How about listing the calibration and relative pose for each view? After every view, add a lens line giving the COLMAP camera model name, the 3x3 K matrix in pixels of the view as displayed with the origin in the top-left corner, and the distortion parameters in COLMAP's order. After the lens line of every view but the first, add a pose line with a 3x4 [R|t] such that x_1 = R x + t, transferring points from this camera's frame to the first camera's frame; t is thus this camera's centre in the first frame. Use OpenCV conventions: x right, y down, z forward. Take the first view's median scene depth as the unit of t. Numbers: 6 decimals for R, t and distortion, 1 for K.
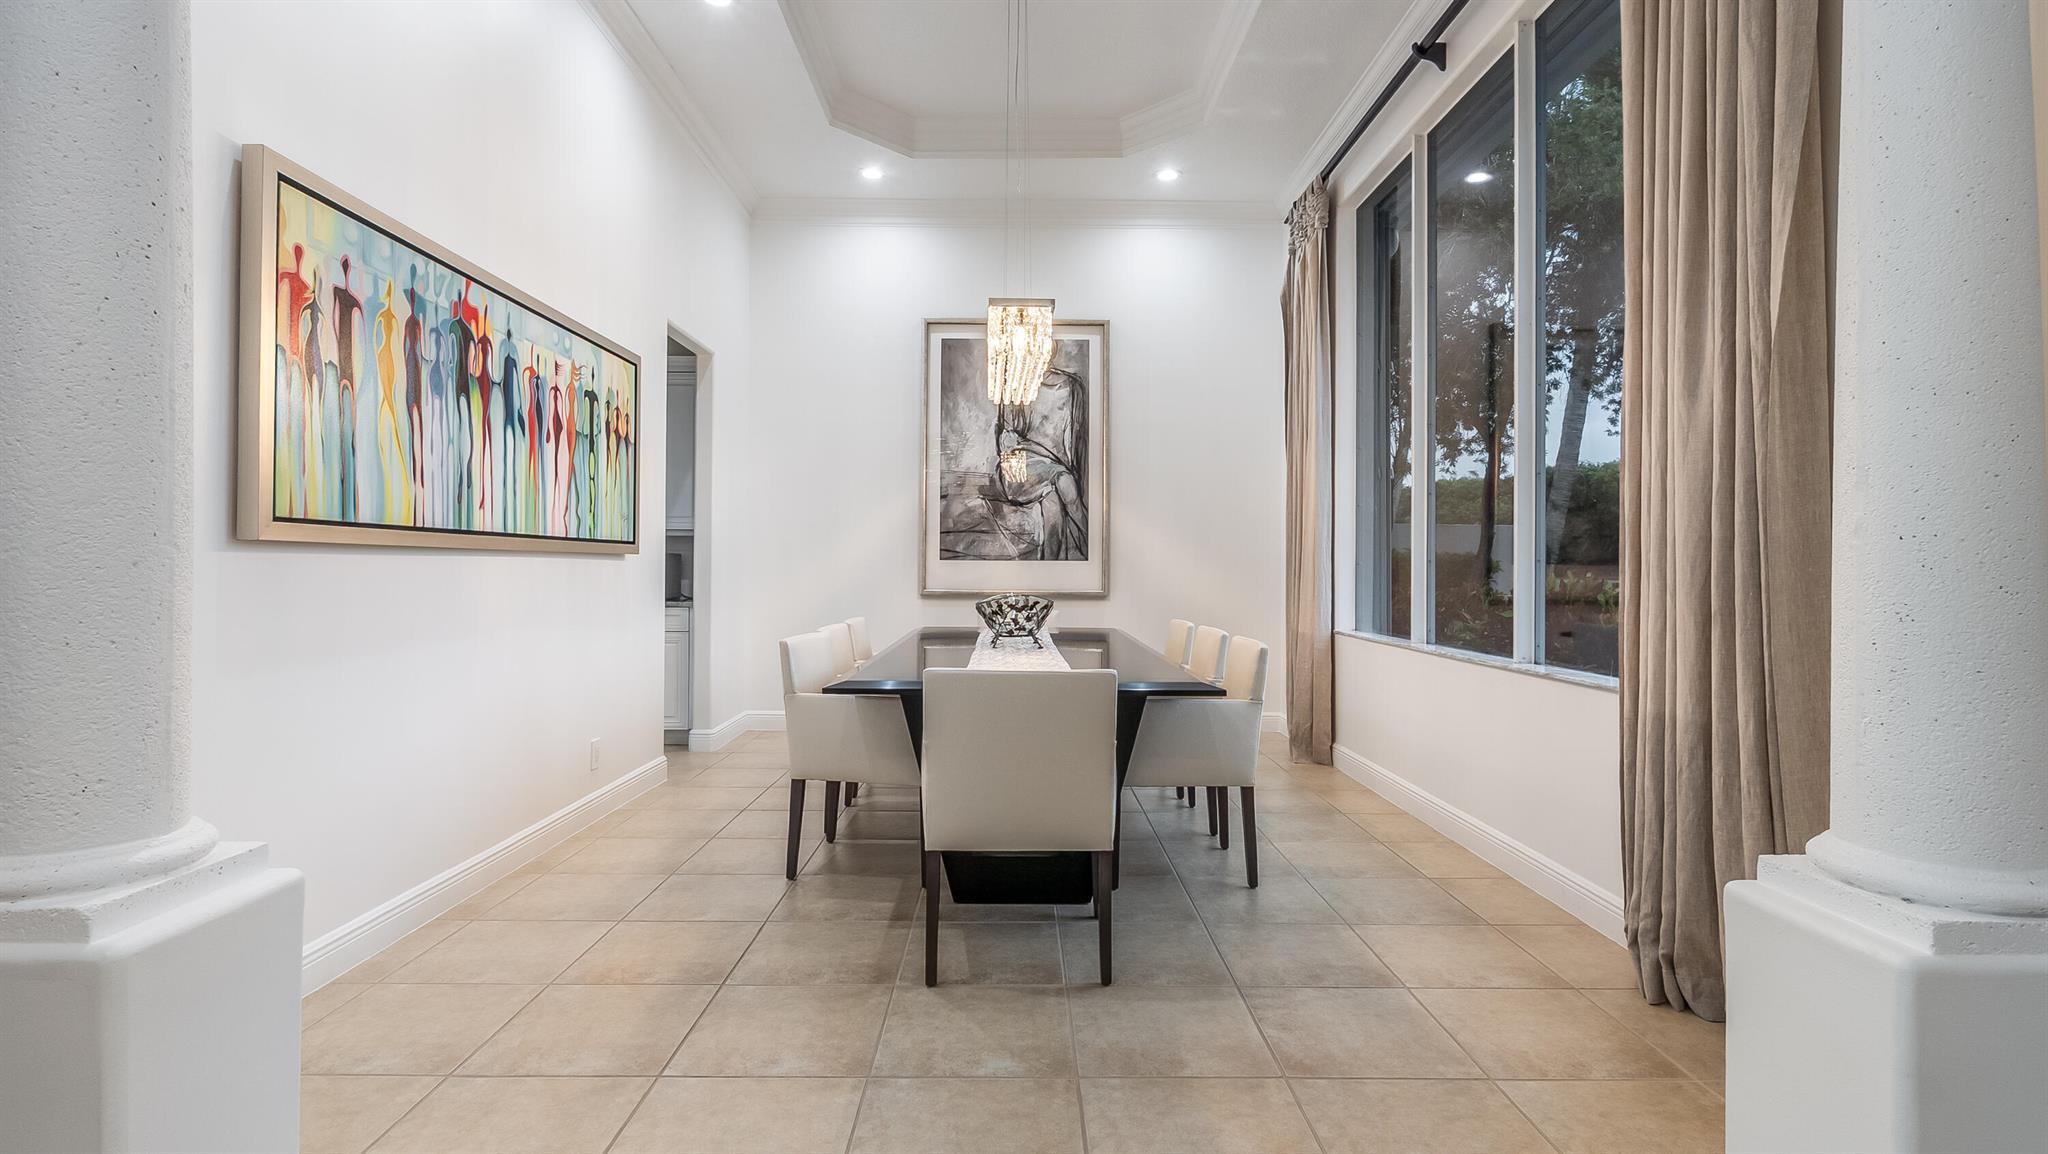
lens RADIAL K [[960.4, 0, 1025.1], [0, 960.4, 573.9], [0, 0, 1]] dist [-0.008227, 0.001676]
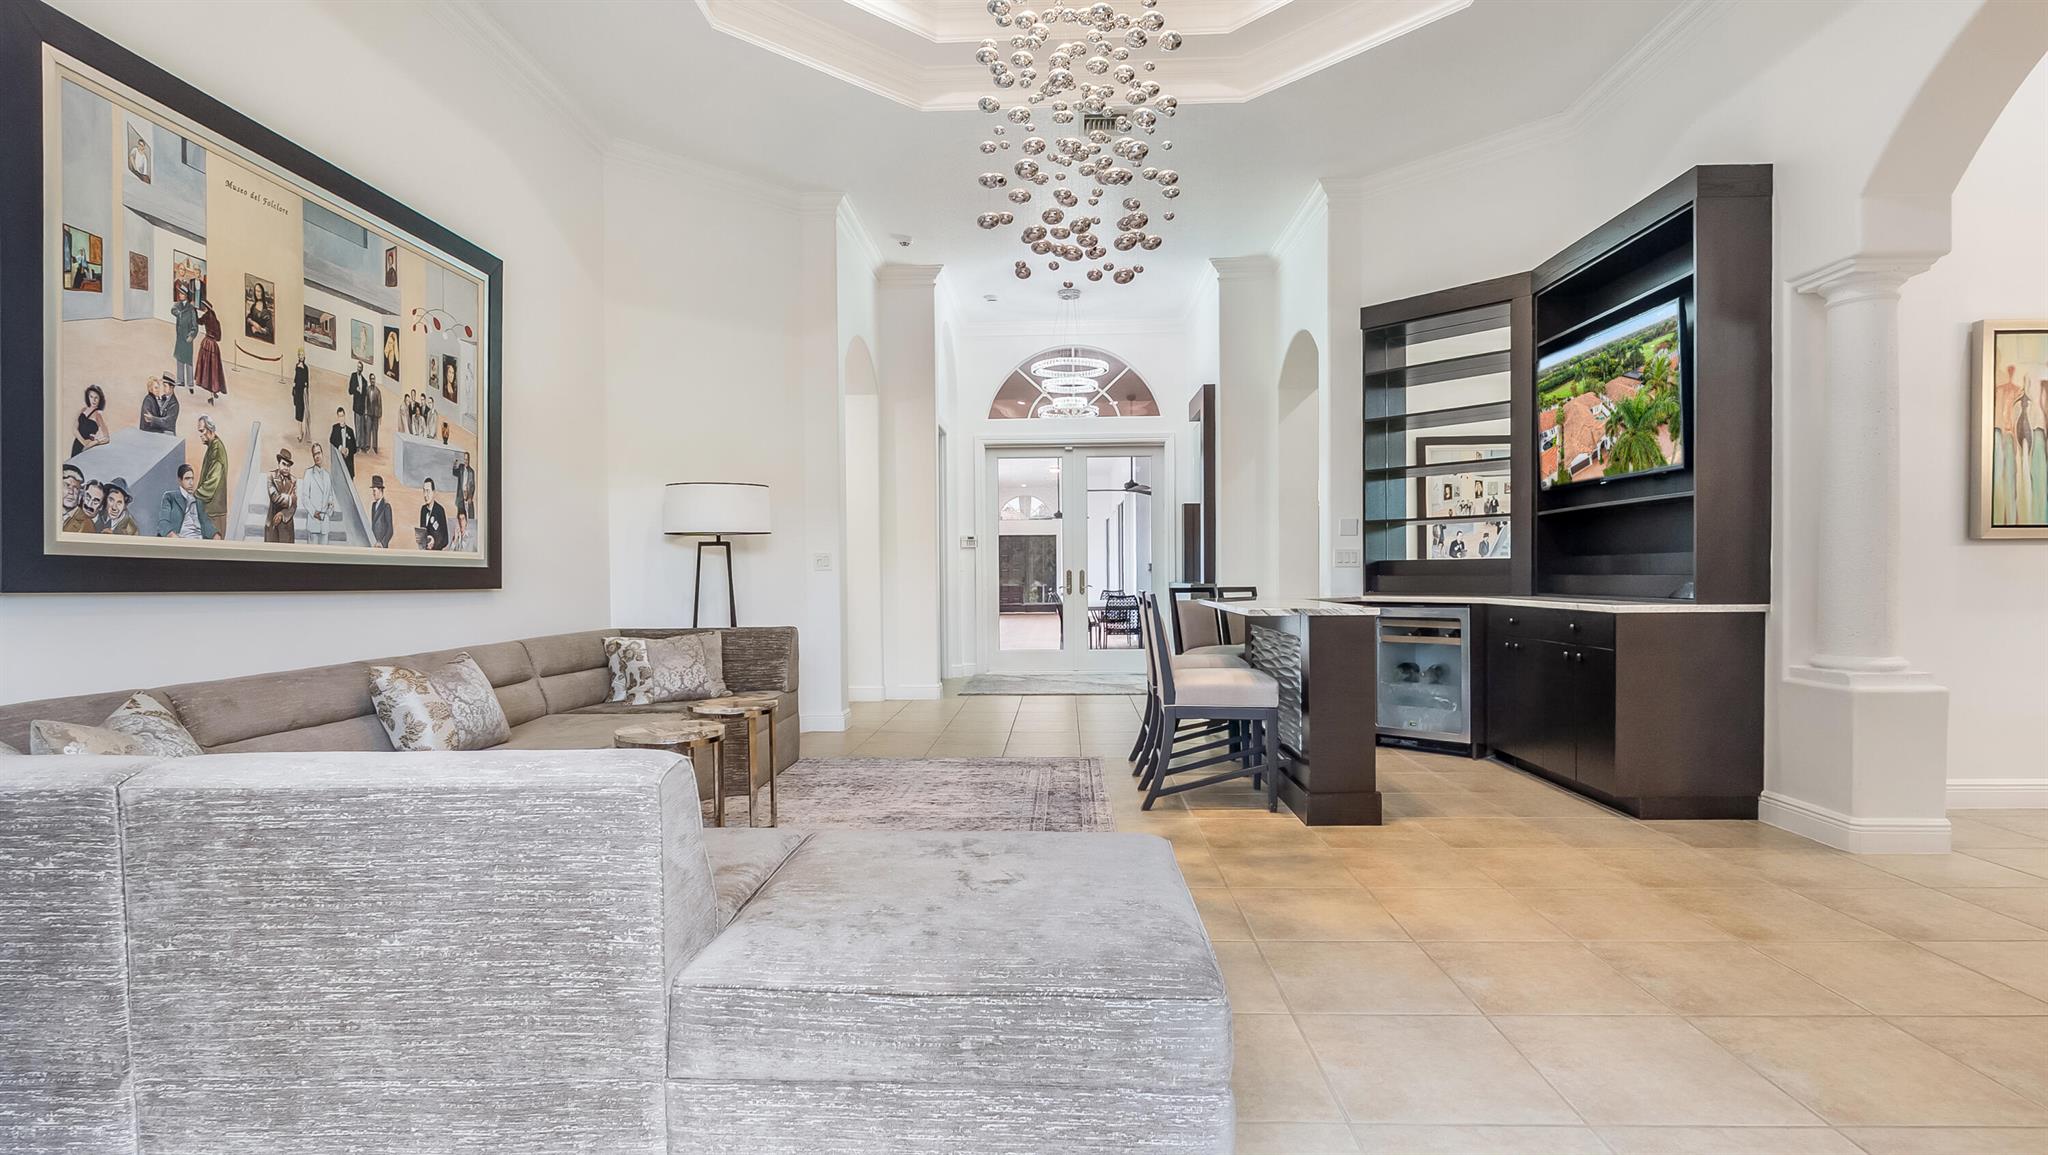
lens RADIAL K [[960.4, 0, 1025.4], [0, 960.4, 575.4], [0, 0, 1]] dist [-0.008227, 0.001676]
pose [[-0.054337, -0.001077, -0.998522, 1.109864], [0.006515, 0.999978, -0.001433, 0.025233], [0.998501, -0.006583, -0.054329, -0.720475]]
